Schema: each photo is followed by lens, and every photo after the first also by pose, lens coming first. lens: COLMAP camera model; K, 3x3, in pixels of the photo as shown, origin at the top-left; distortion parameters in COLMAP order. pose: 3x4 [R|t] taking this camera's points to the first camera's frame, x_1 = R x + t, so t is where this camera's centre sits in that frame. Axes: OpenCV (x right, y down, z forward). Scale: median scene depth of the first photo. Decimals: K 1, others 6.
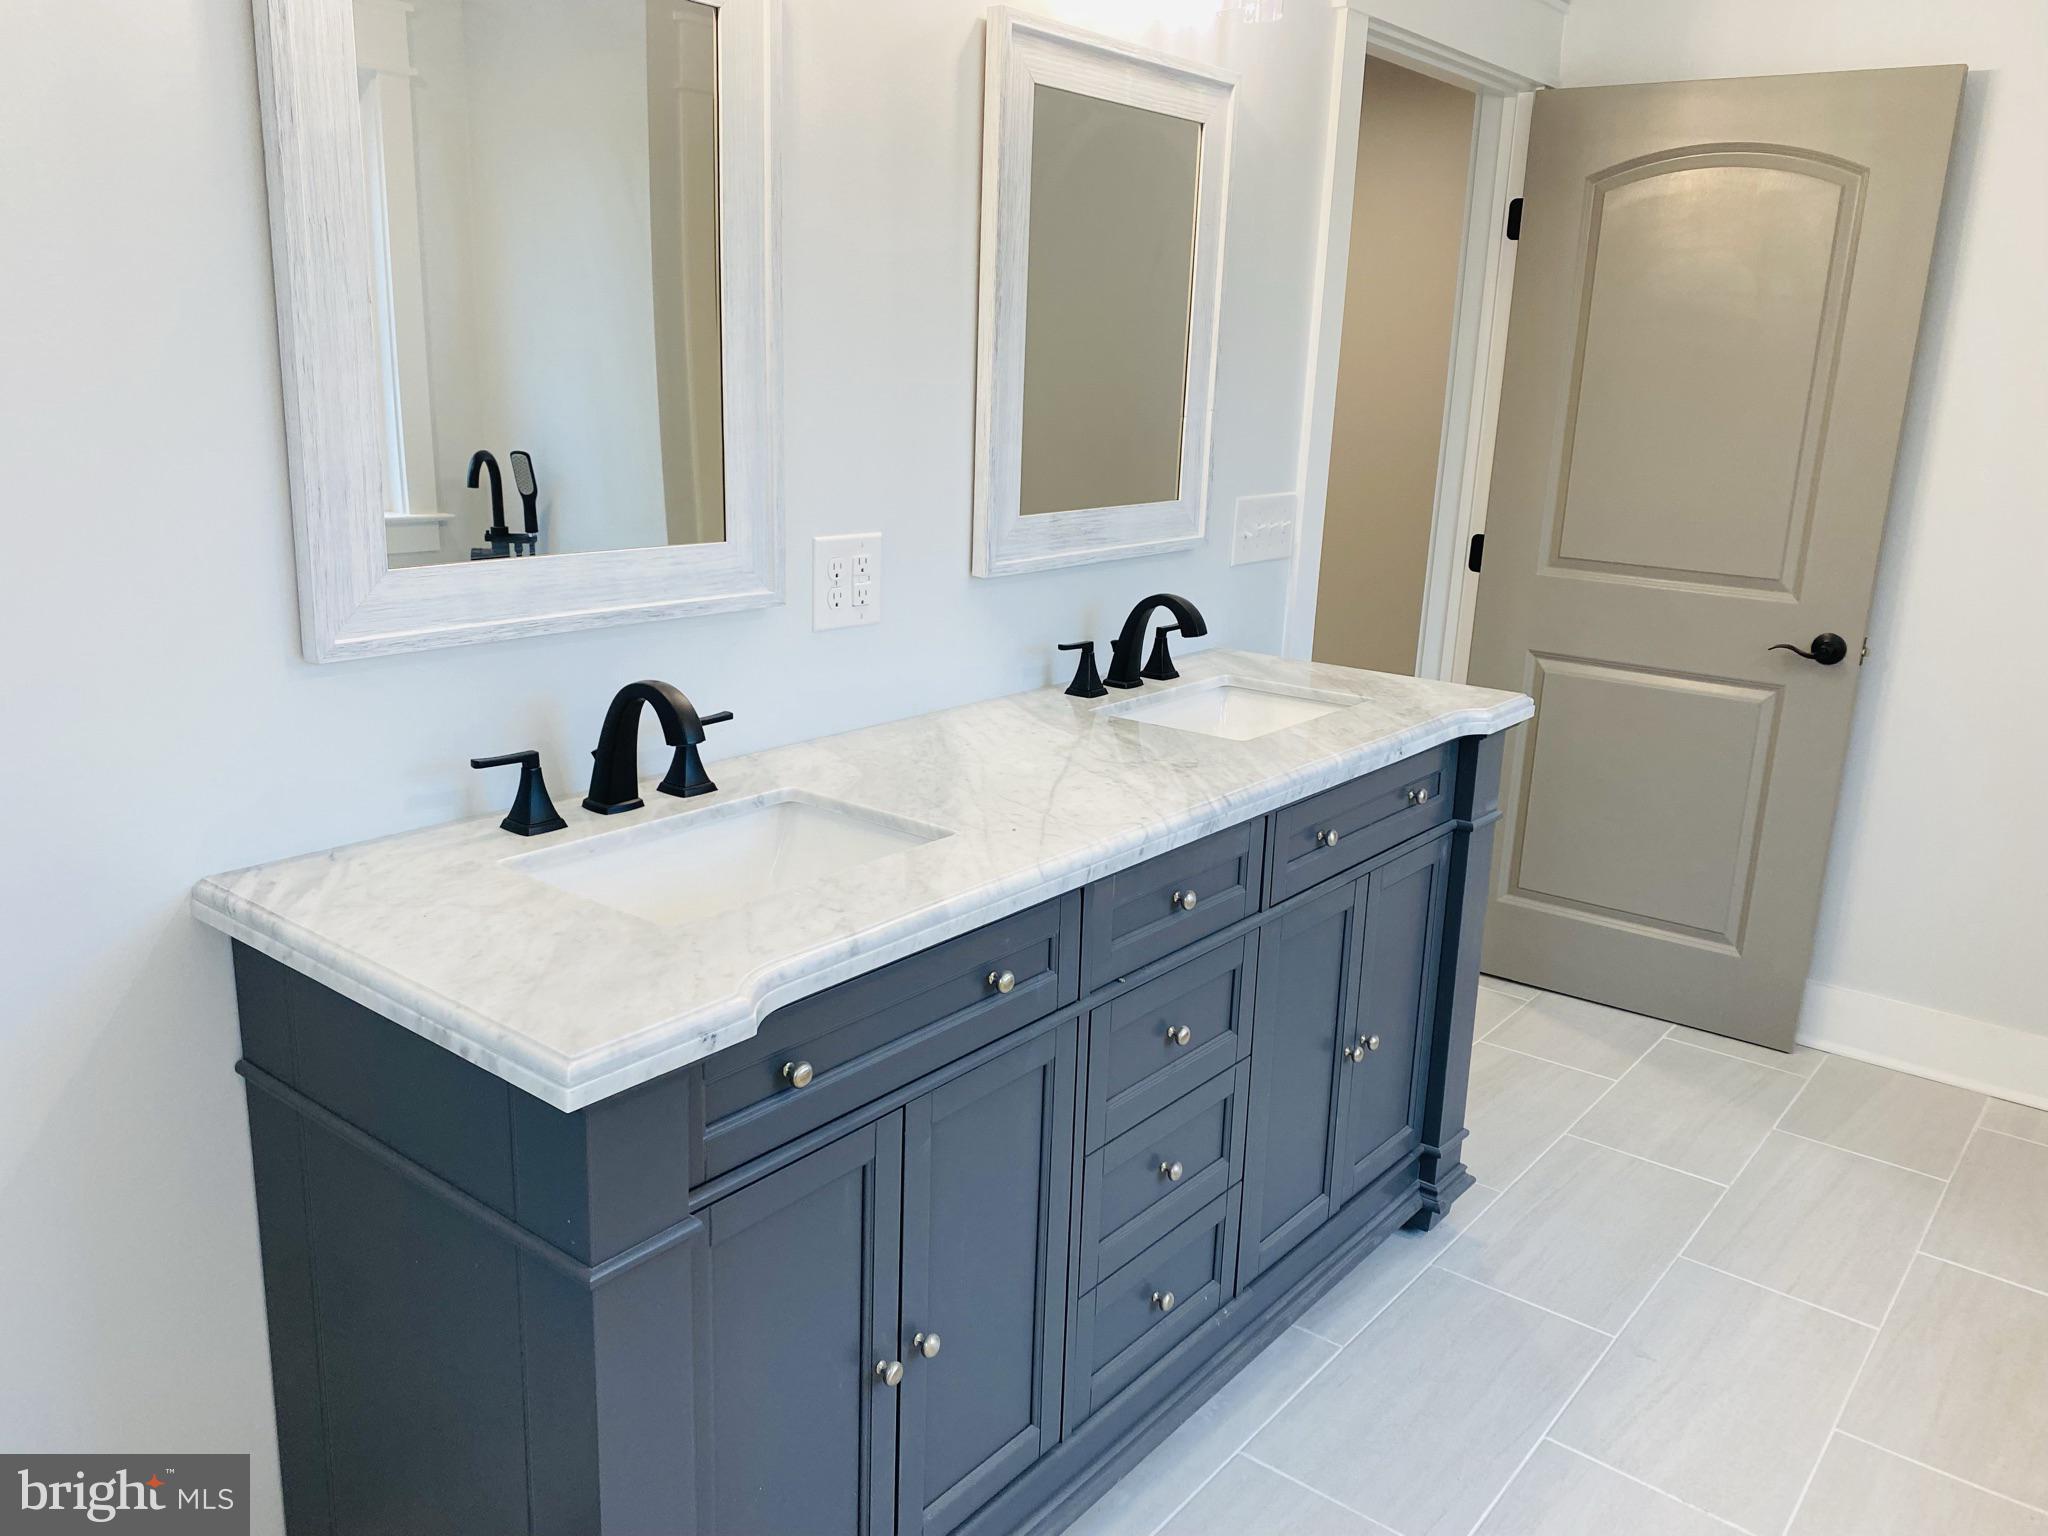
lens RADIAL K [[1562.5, 0, 1041.3], [0, 1562.5, 776.5], [0, 0, 1]] dist [0.016448, -0.006008]
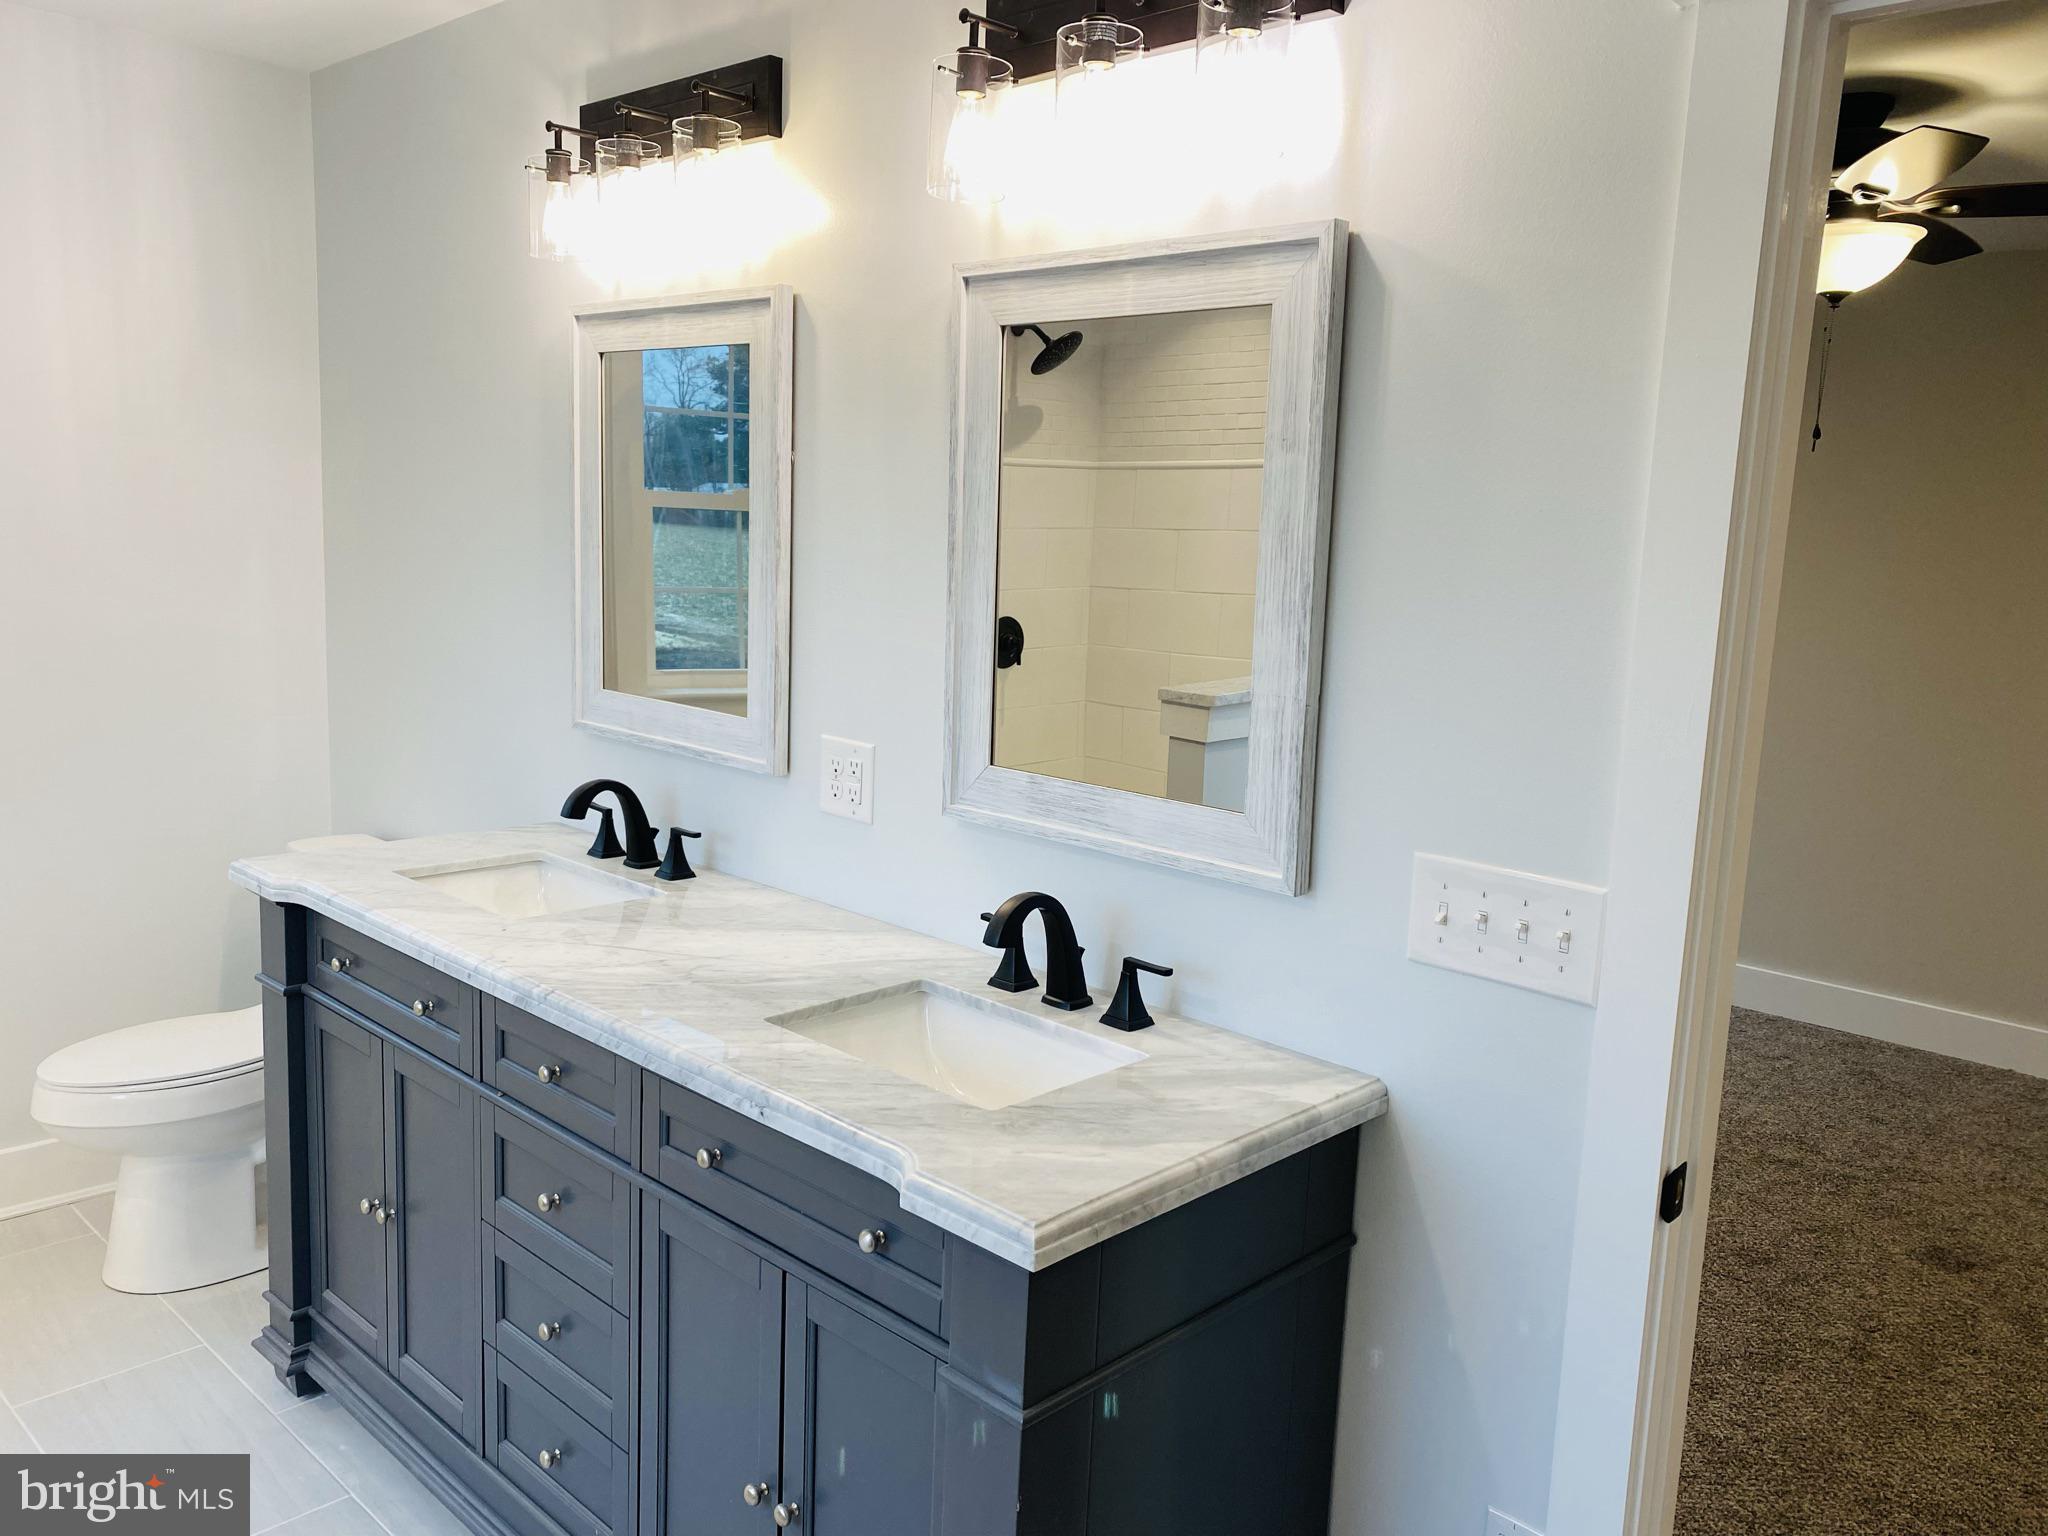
lens RADIAL K [[1562.5, 0, 1041.3], [0, 1562.5, 776.5], [0, 0, 1]] dist [0.016448, -0.006008]
pose [[-0.075475, 0.132565, -0.988296, 1.038839], [-0.298682, 0.942610, 0.149247, -0.353410], [0.951364, 0.306450, -0.031549, 1.212428]]
